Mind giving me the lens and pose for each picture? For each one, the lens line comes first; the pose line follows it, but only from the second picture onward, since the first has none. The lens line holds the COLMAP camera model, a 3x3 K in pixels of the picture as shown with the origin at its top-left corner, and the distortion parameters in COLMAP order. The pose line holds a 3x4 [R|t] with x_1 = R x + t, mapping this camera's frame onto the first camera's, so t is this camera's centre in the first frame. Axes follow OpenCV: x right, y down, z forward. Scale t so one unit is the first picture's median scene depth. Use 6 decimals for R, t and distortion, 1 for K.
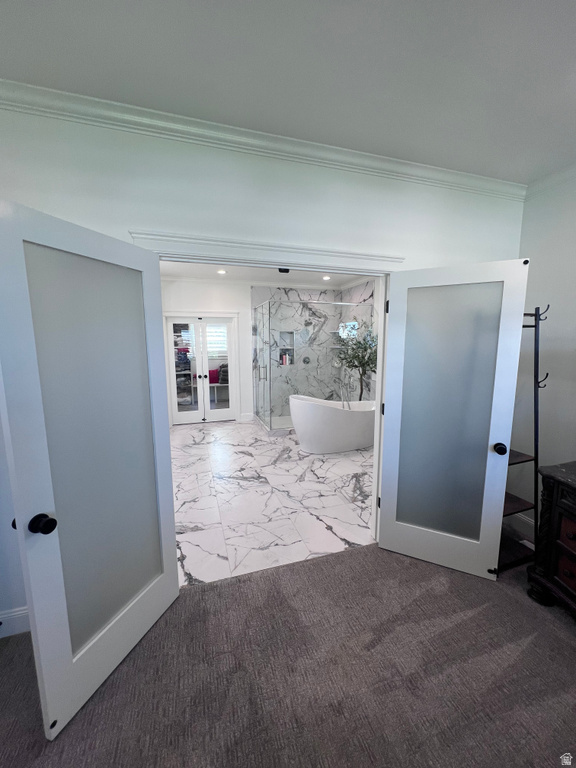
lens RADIAL K [[307.3, 0, 288.0], [0, 307.3, 384.0], [0, 0, 1]] dist [-0.001673, -0.000436]
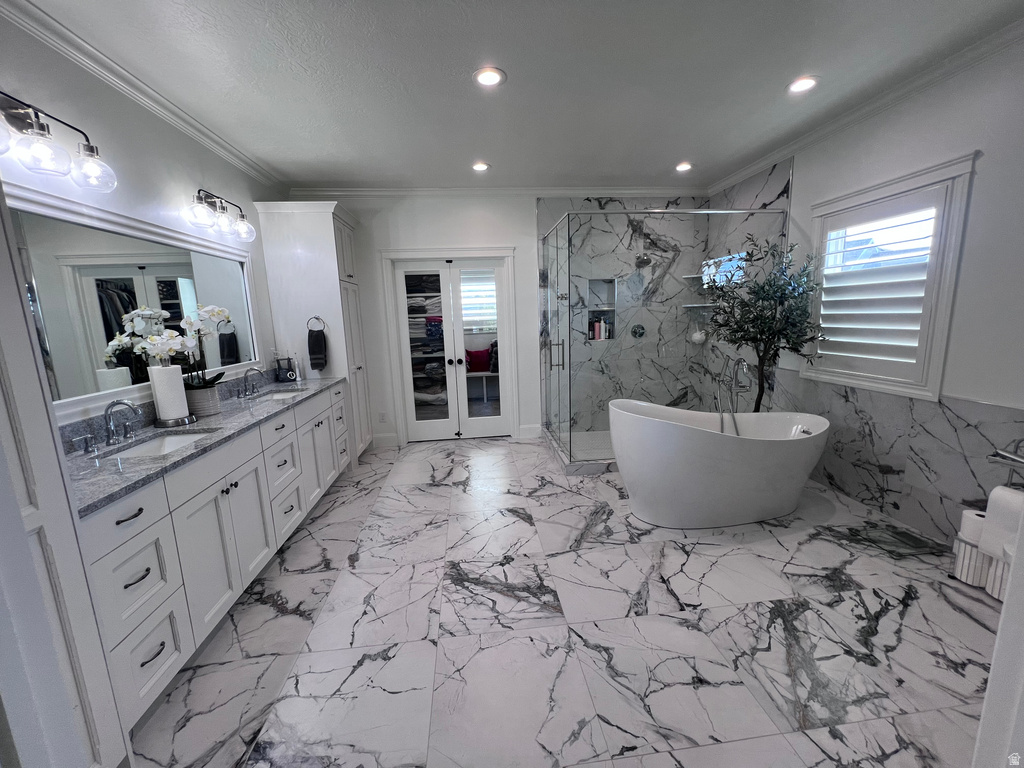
lens RADIAL K [[409.7, 0, 512.0], [0, 409.7, 384.0], [0, 0, 1]] dist [-0.001673, -0.000436]
pose [[0.978332, 0.008334, -0.206874, -0.009231], [-0.000740, 0.999324, 0.036760, -0.010888], [0.207040, -0.035811, 0.977677, 0.269065]]
